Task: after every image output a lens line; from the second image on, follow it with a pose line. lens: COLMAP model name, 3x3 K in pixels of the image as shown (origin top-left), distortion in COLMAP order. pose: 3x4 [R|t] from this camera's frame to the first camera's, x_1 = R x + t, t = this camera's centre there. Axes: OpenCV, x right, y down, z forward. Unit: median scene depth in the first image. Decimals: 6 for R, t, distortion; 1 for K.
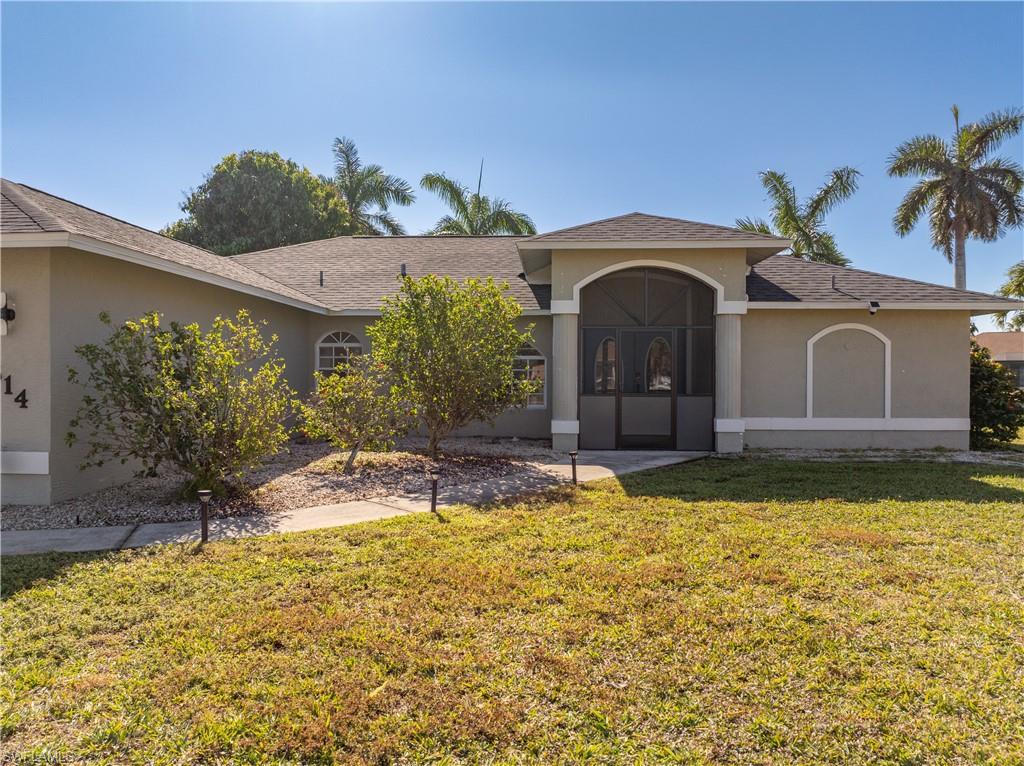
lens RADIAL K [[776.4, 0, 512.0], [0, 776.4, 383.0], [0, 0, 1]] dist [-0.052505, 0.013704]
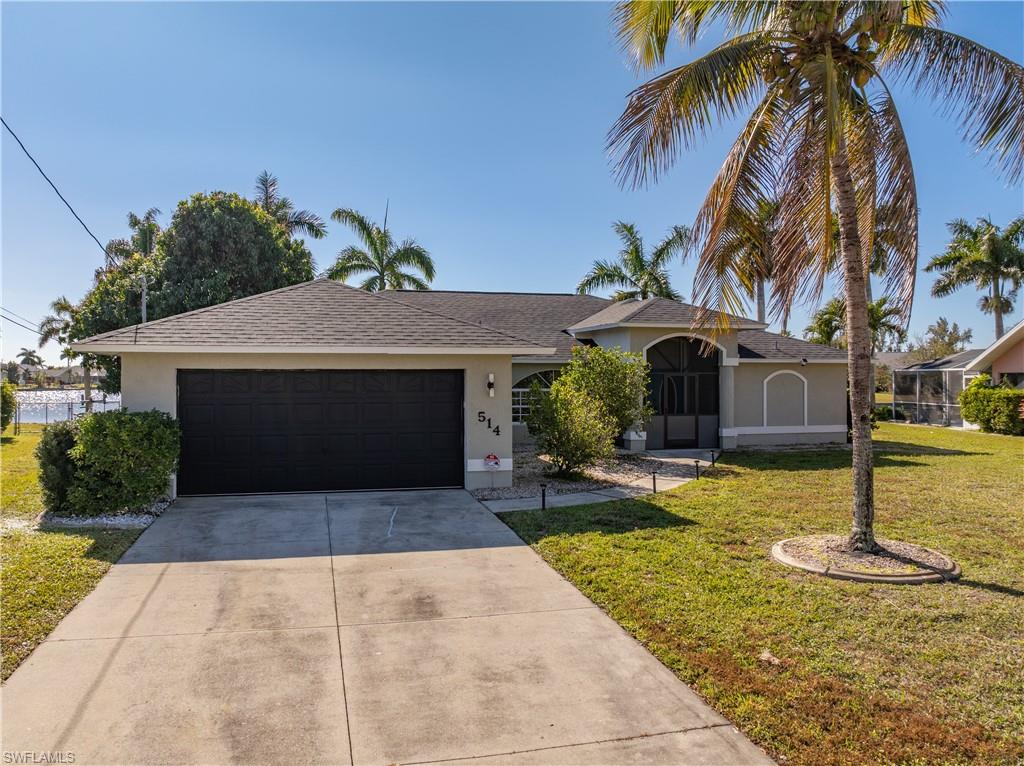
lens RADIAL K [[776.4, 0, 512.0], [0, 776.4, 383.0], [0, 0, 1]] dist [-0.052505, 0.013704]
pose [[0.956911, -0.005753, 0.290324, -0.626441], [0.006812, 0.999973, -0.002638, -0.048582], [-0.290301, 0.004502, 0.956925, -0.444404]]
